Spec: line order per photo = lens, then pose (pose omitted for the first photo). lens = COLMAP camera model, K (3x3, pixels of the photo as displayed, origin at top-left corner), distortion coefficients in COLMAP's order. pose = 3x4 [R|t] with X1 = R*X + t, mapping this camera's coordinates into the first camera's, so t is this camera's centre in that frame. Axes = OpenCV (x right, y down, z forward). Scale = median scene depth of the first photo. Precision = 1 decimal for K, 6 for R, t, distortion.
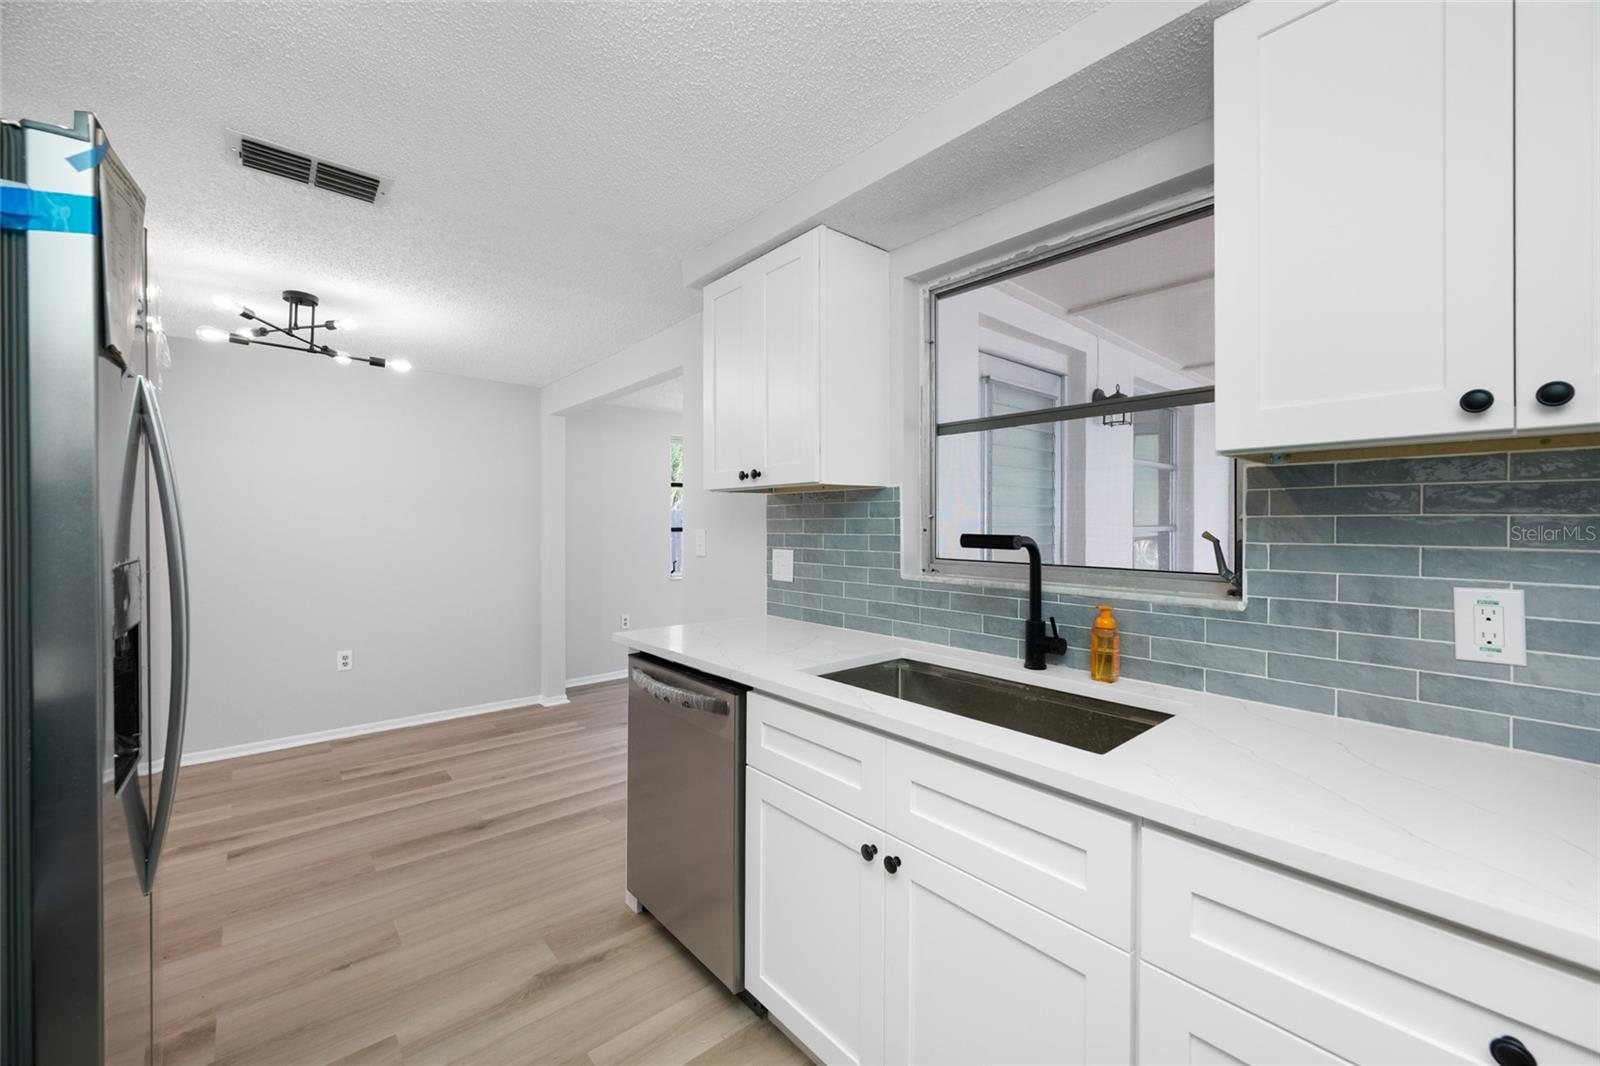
lens RADIAL K [[636.1, 0, 808.3], [0, 636.1, 516.7], [0, 0, 1]] dist [-0.000587, 0.000061]
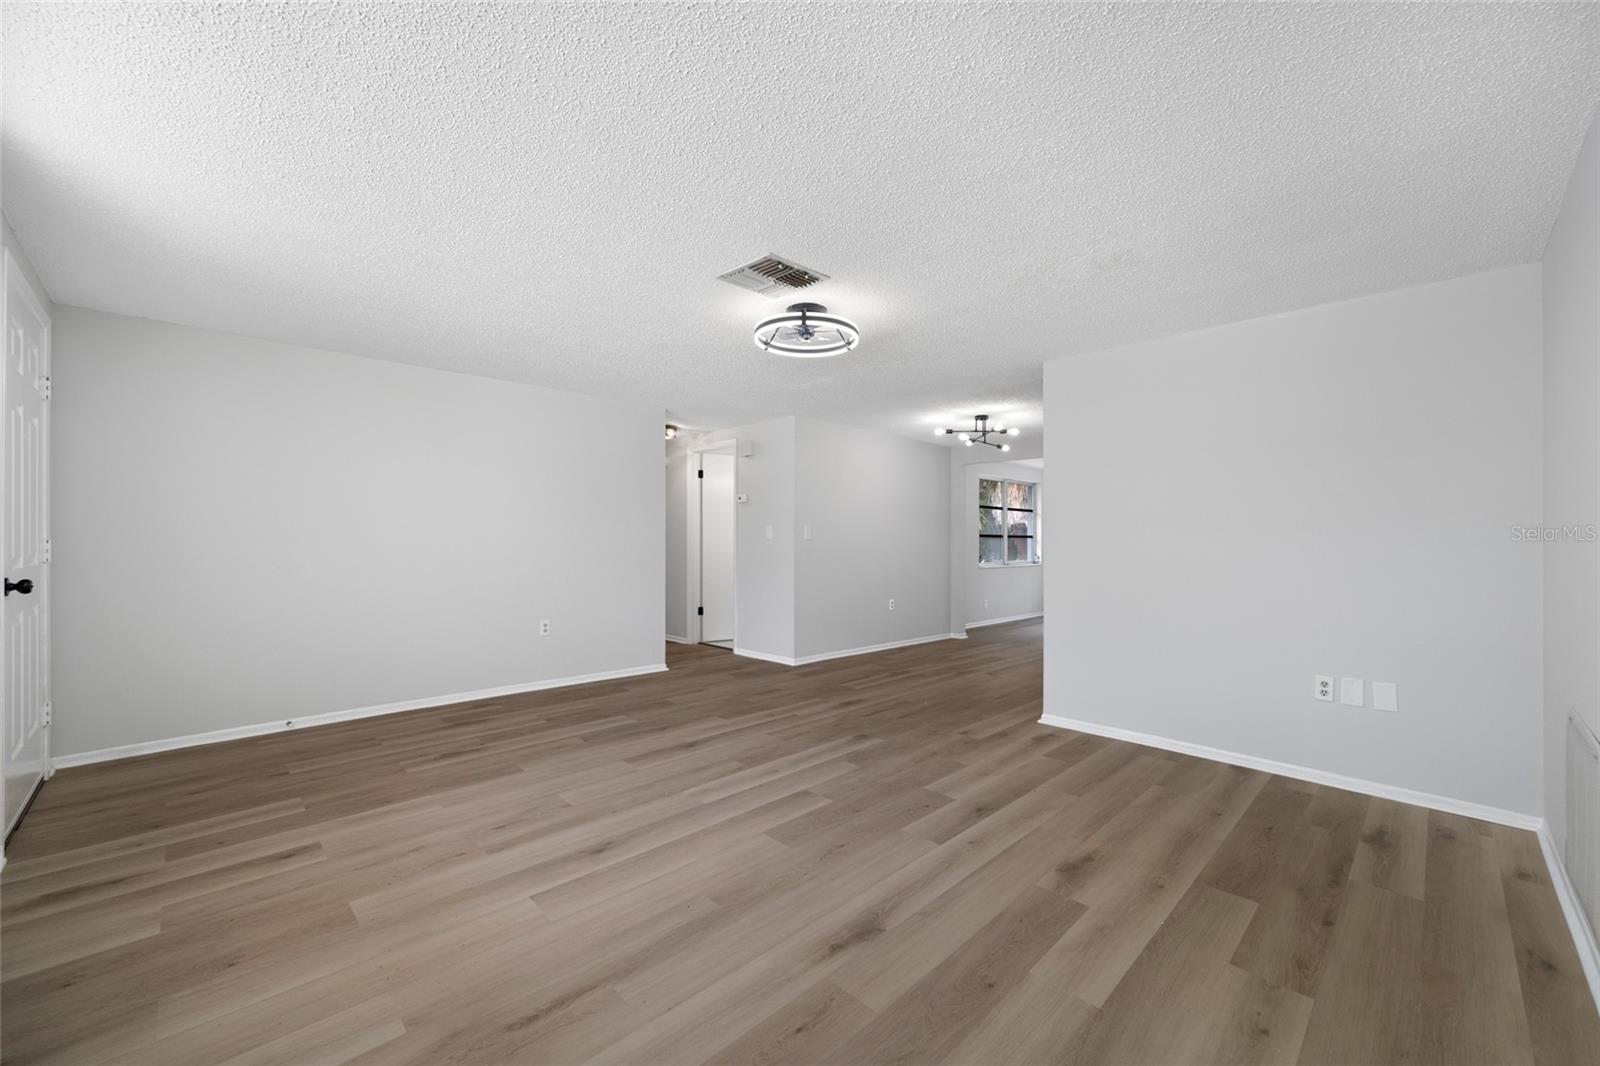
lens RADIAL K [[629.8, 0, 797.3], [0, 629.8, 537.0], [0, 0, 1]] dist [0.001743, 0.000300]
pose [[0.998893, 0.004543, 0.046827, -1.879328], [-0.004766, 0.999978, 0.004636, 0.048396], [-0.046804, -0.004854, 0.998892, -1.323610]]
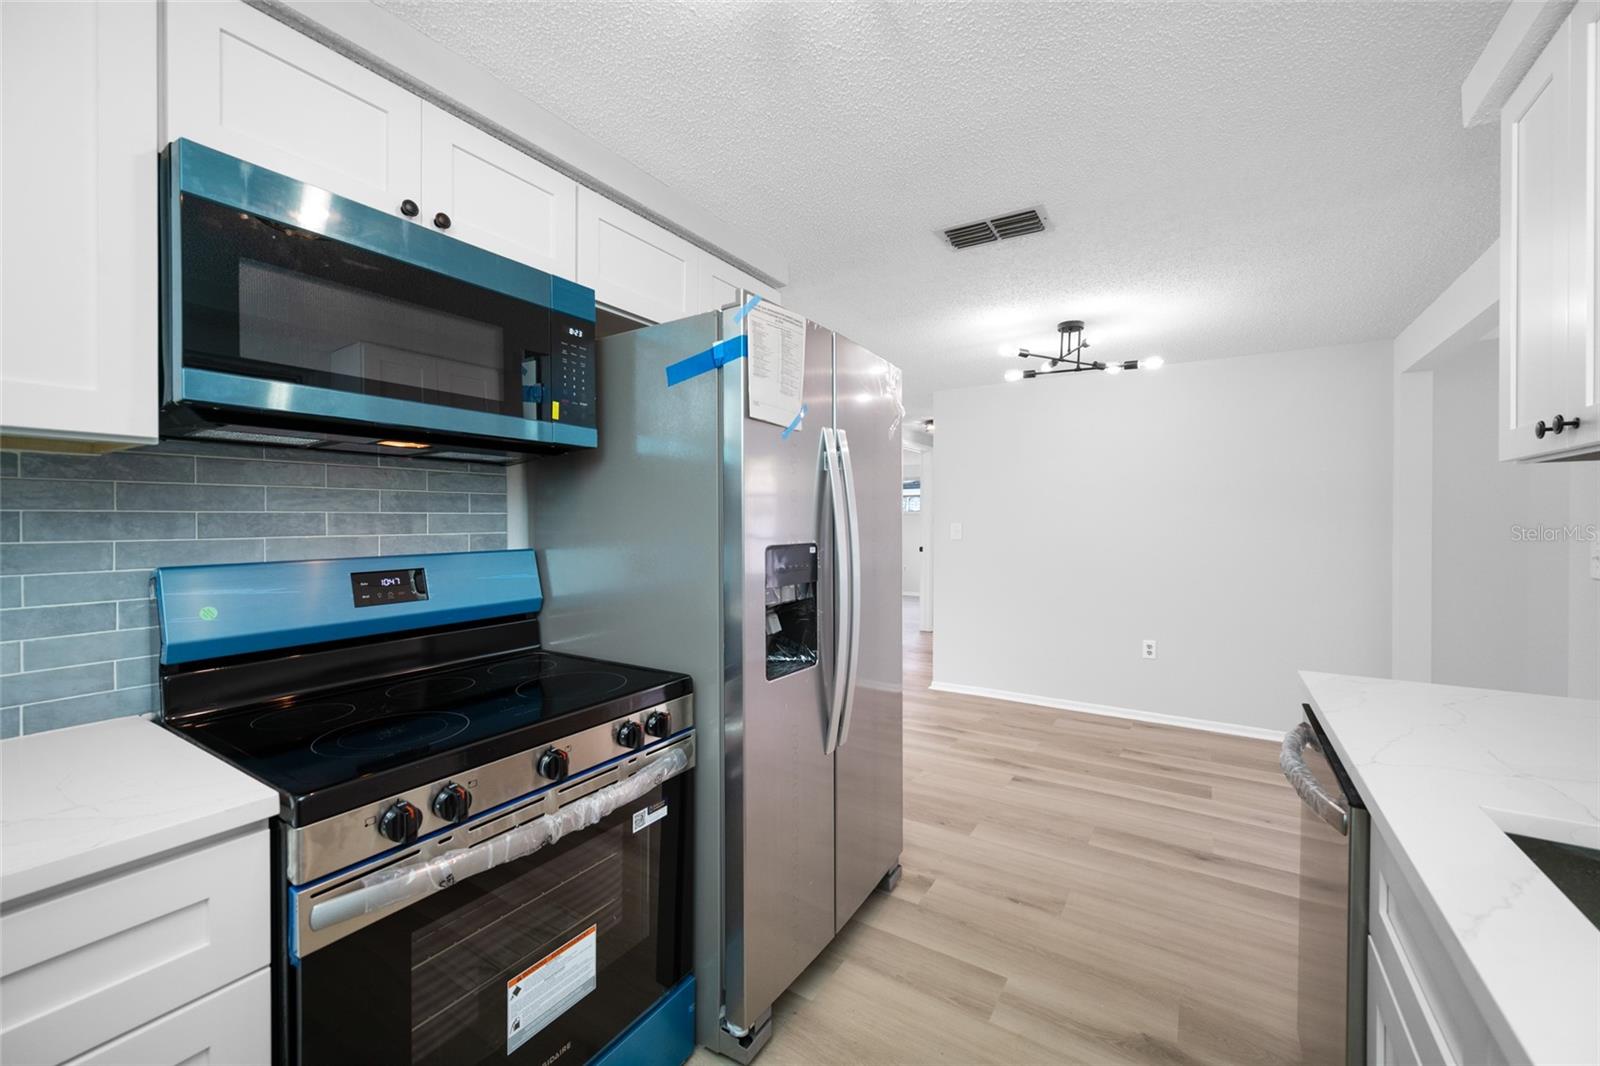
lens RADIAL K [[637.4, 0, 800.0], [0, 637.4, 533.0], [0, 0, 1]] dist [-0.000170, -0.000014]
pose [[0.268589, 0.015705, -0.963127, 0.237924], [0.015945, 0.999658, 0.020748, -0.000768], [0.963123, -0.020929, 0.268247, 0.264339]]
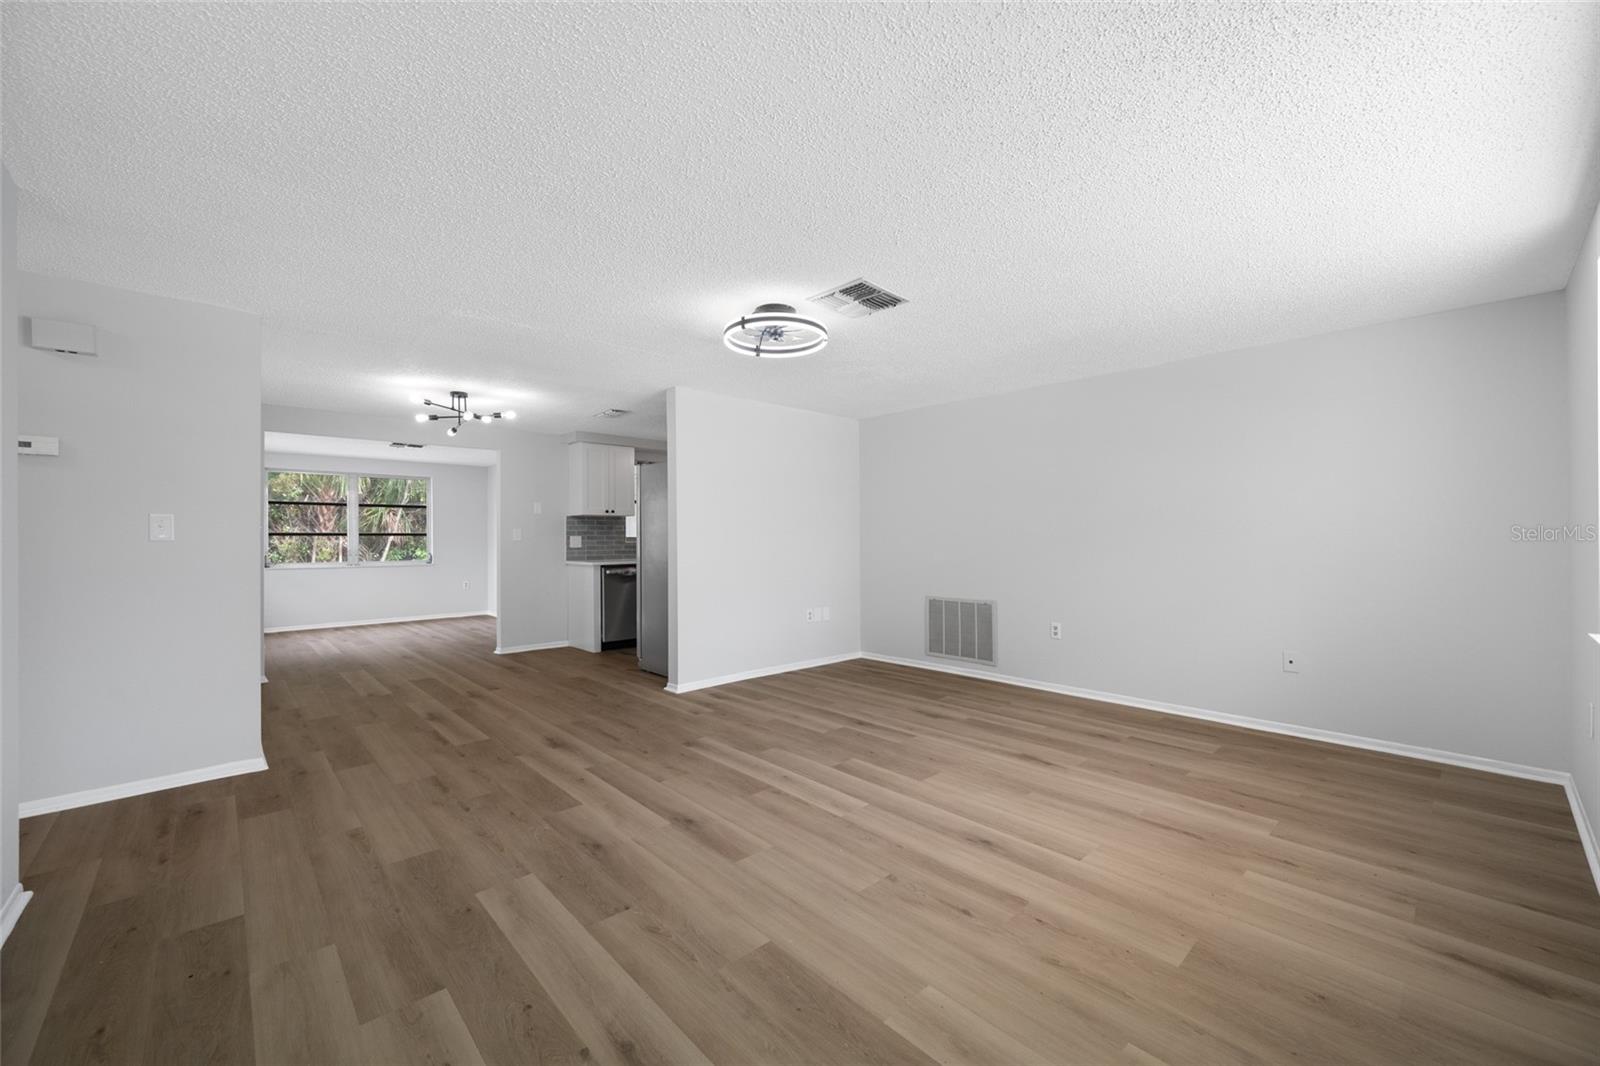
lens RADIAL K [[637.4, 0, 800.0], [0, 637.4, 533.0], [0, 0, 1]] dist [-0.000170, -0.000014]
pose [[-0.027156, 0.006984, 0.999607, -3.254971], [-0.004580, 0.999964, -0.007111, 0.060875], [-0.999621, -0.004771, -0.027123, 0.104519]]
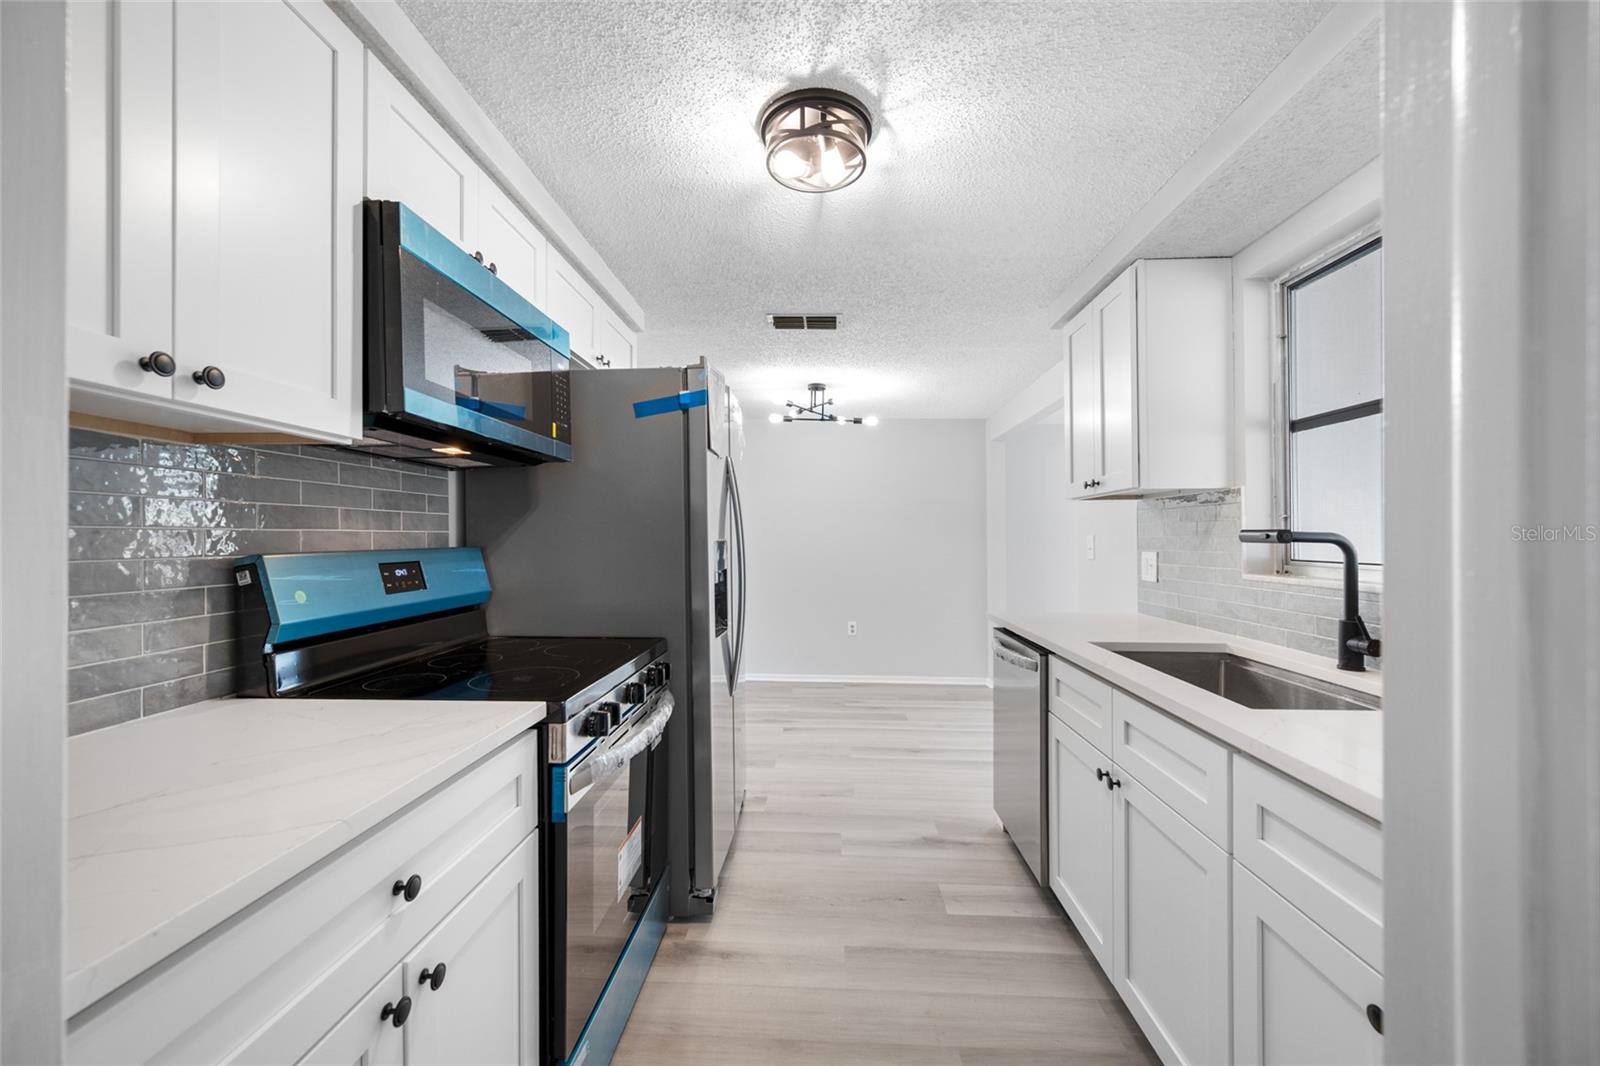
lens RADIAL K [[646.7, 0, 800.8], [0, 646.7, 532.8], [0, 0, 1]] dist [-0.000912, -0.000069]
pose [[0.722728, -0.006825, -0.691099, 0.334102], [0.009257, 0.999957, -0.000194, 0.017194], [0.691070, -0.006257, 0.722760, -0.219055]]
